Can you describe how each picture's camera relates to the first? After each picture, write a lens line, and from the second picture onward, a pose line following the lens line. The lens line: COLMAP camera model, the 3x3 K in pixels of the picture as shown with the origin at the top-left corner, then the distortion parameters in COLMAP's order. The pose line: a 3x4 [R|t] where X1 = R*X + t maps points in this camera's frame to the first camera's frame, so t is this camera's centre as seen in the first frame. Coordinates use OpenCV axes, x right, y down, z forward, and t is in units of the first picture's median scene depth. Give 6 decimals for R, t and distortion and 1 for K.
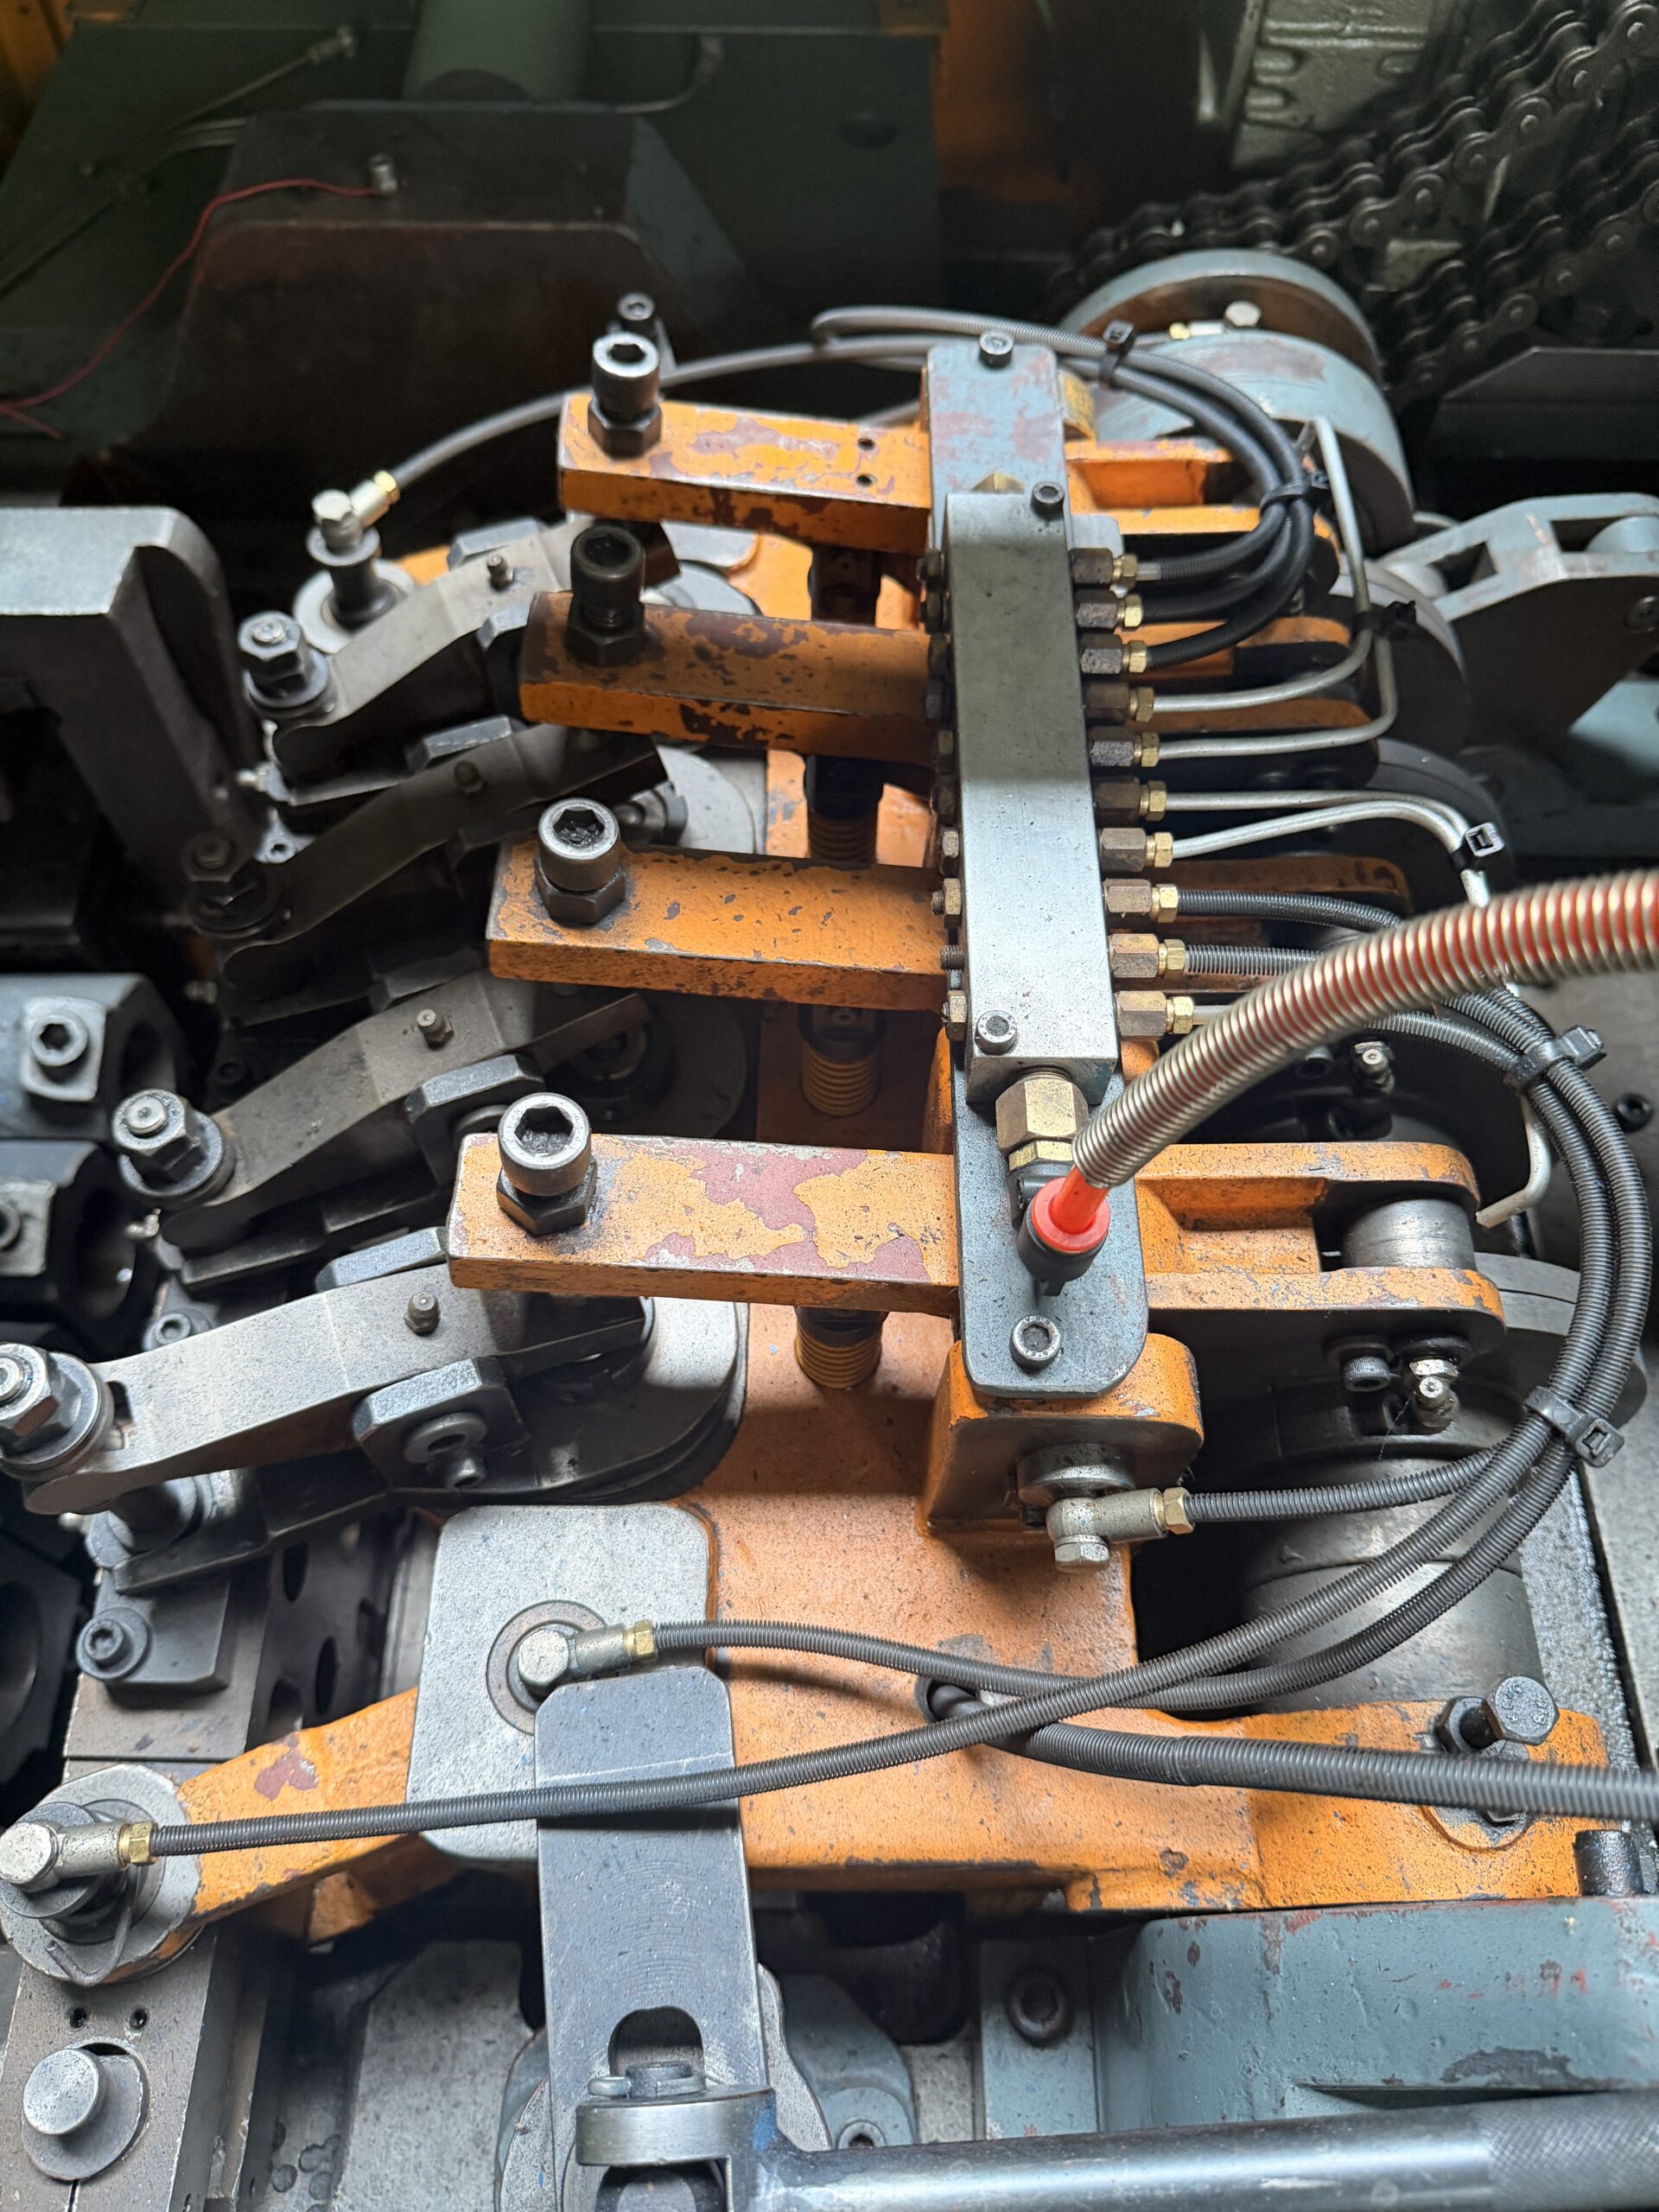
lens RADIAL K [[1562.4, 0, 833.9], [0, 1562.4, 1133.5], [0, 0, 1]] dist [0.070056, -0.155228]
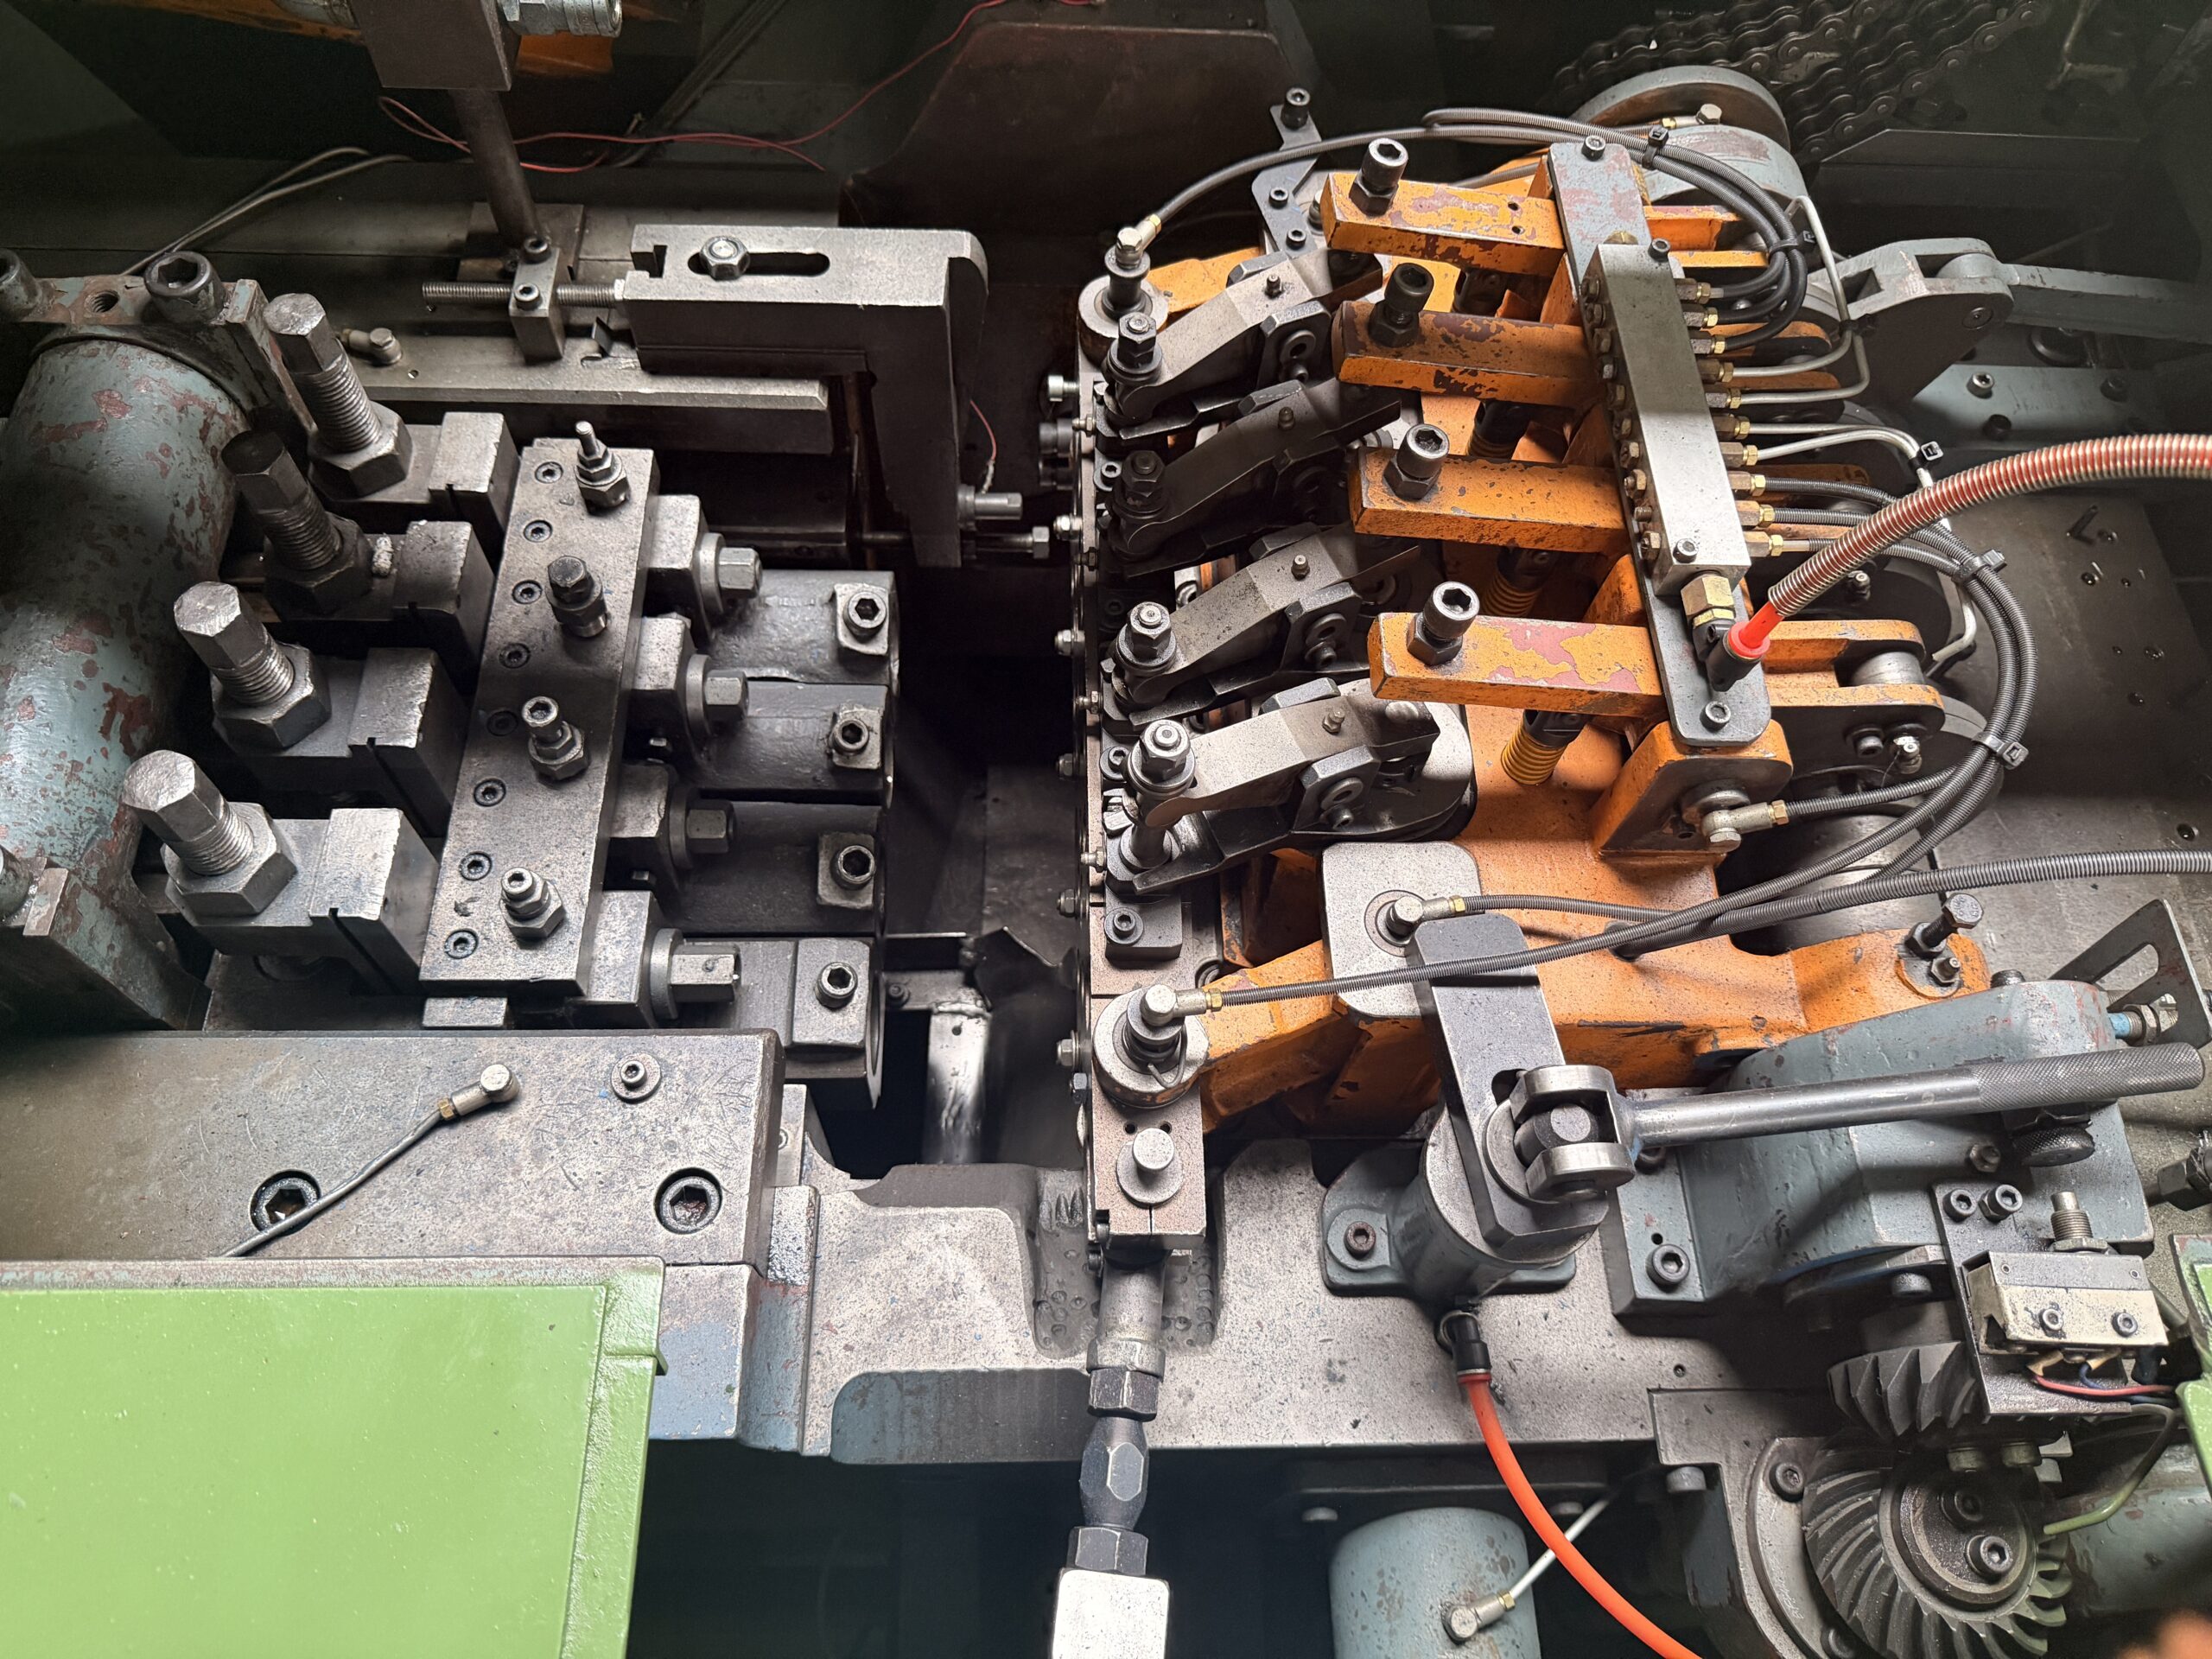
lens RADIAL K [[1521.0, 0, 1111.0], [0, 1521.0, 844.8], [0, 0, 1]] dist [0.070453, -0.142809]
pose [[0.999203, -0.005129, 0.039577, -0.549862], [0.003974, 0.999566, 0.029198, 0.192004], [-0.039710, -0.029018, 0.998790, -0.664766]]
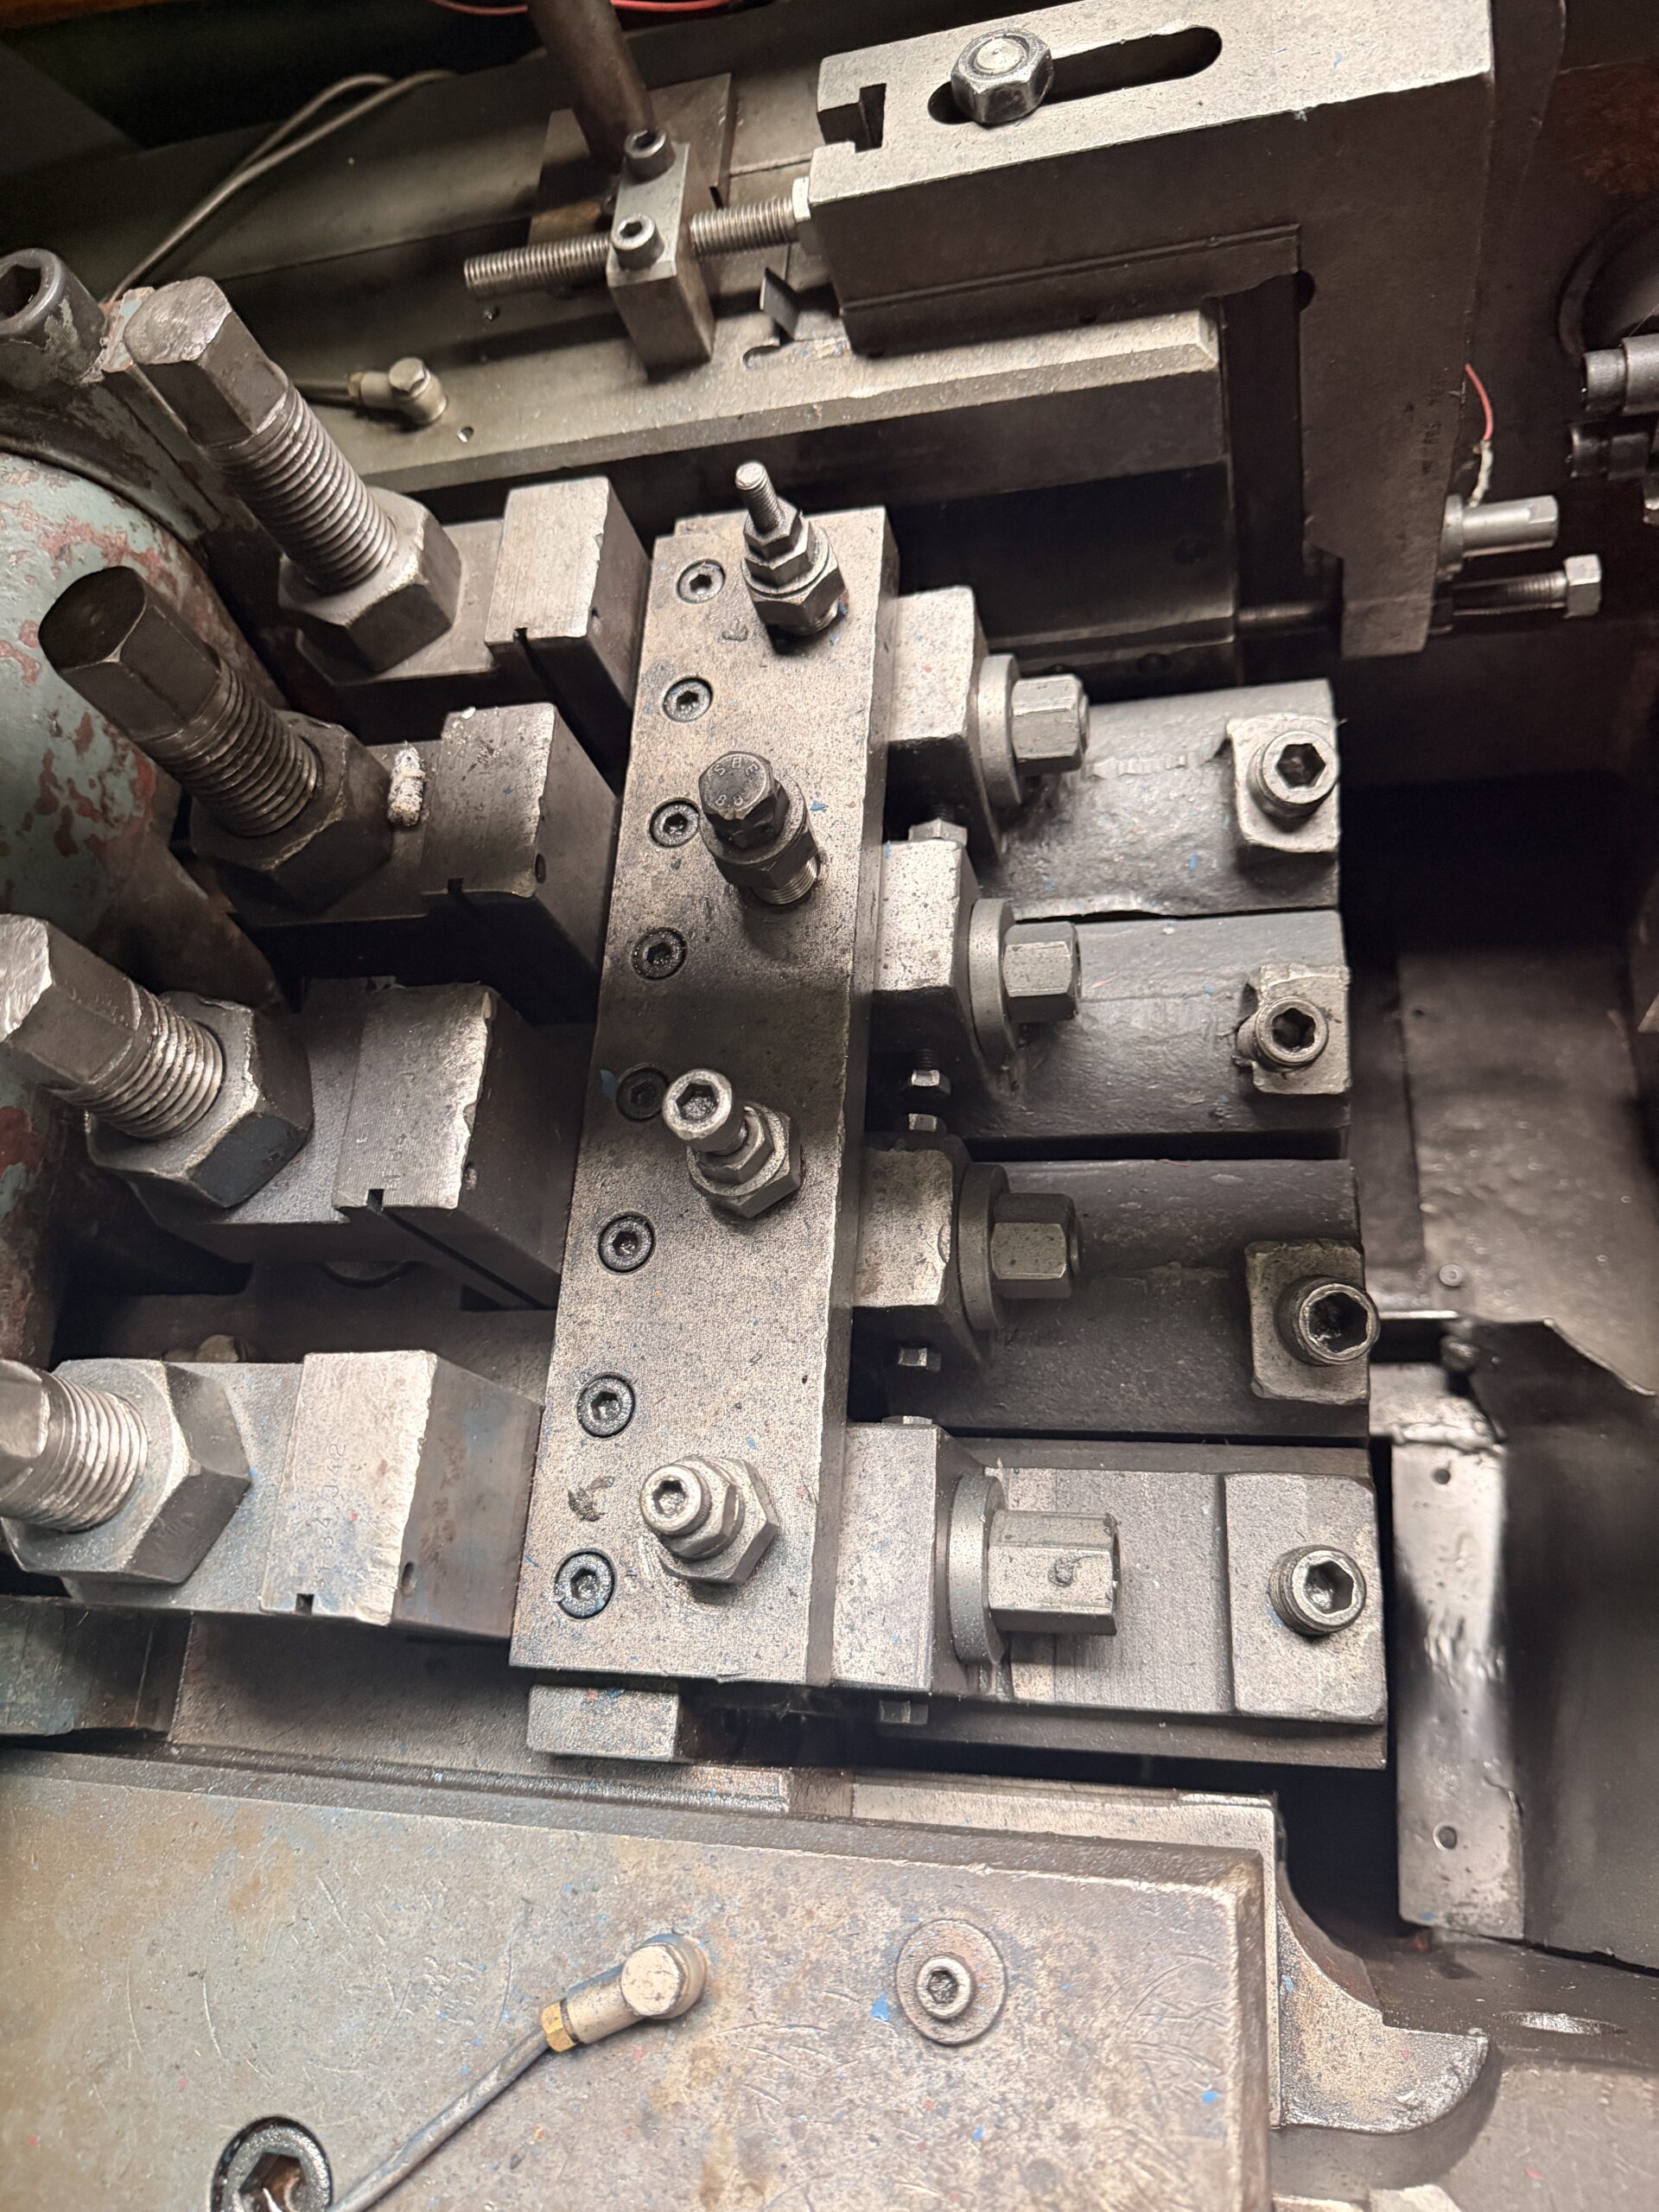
lens RADIAL K [[1588.3, 0, 829.5], [0, 1588.3, 1106.0], [0, 0, 1]] dist [0.051793, -0.100250]
pose [[0.956711, -0.043060, -0.287836, -0.828719], [0.079514, 0.990040, 0.116179, -0.011274], [0.279966, -0.134037, 0.950607, 0.361667]]
